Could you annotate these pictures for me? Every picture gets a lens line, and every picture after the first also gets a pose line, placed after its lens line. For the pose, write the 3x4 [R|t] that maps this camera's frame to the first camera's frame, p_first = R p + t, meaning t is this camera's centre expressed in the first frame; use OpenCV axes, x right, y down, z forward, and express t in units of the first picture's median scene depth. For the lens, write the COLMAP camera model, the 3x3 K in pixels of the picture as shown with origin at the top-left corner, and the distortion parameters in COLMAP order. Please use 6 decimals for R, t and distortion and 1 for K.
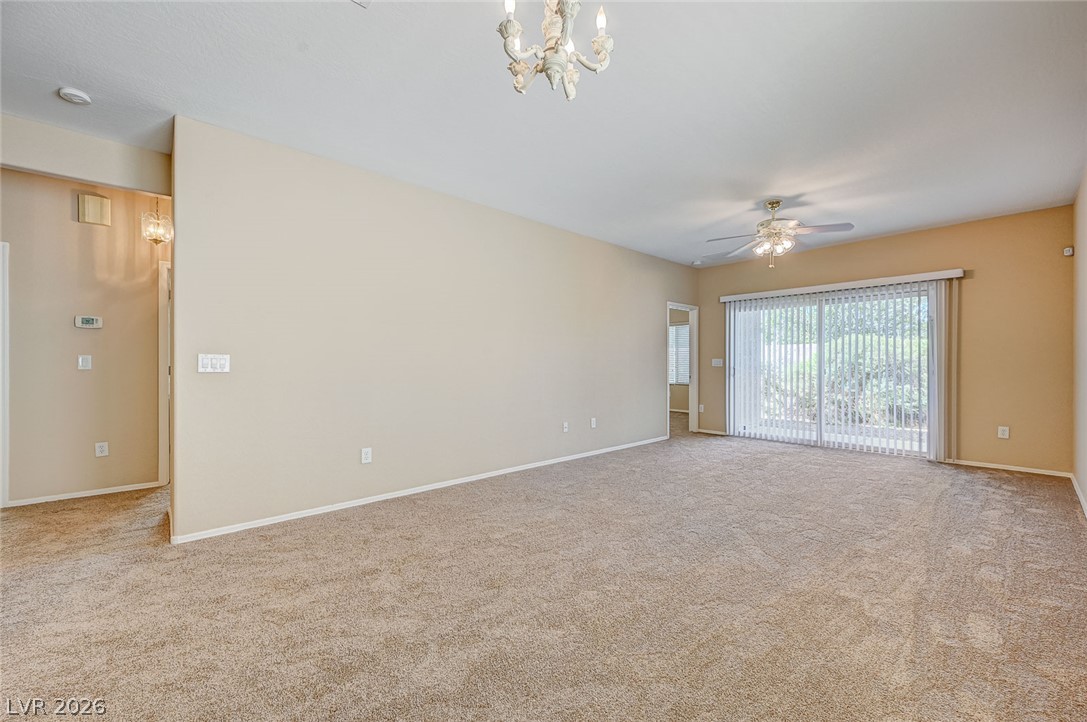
lens RADIAL K [[426.4, 0, 544.5], [0, 426.4, 360.4], [0, 0, 1]] dist [0.003001, 0.000791]
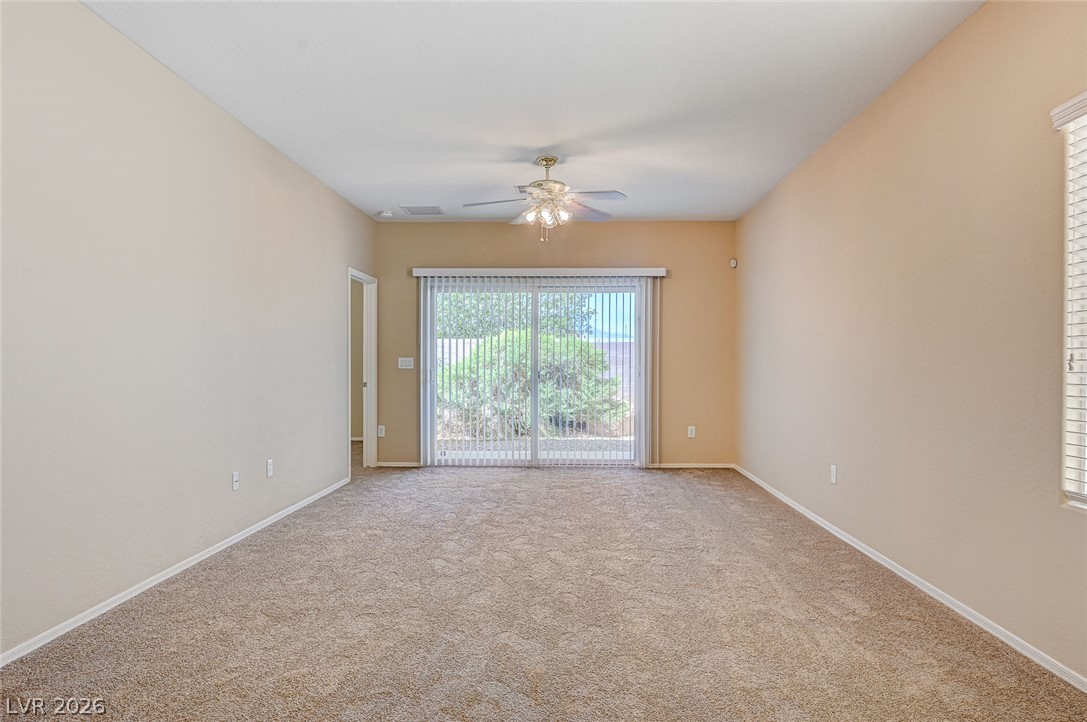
lens RADIAL K [[659.0, 0, 542.1], [0, 659.0, 365.7], [0, 0, 1]] dist [-0.000585, -0.001162]
pose [[0.704395, -0.000036, 0.709808, -0.288323], [-0.006426, 0.999959, 0.006427, 0.001429], [-0.709779, -0.009089, 0.704366, 0.134756]]
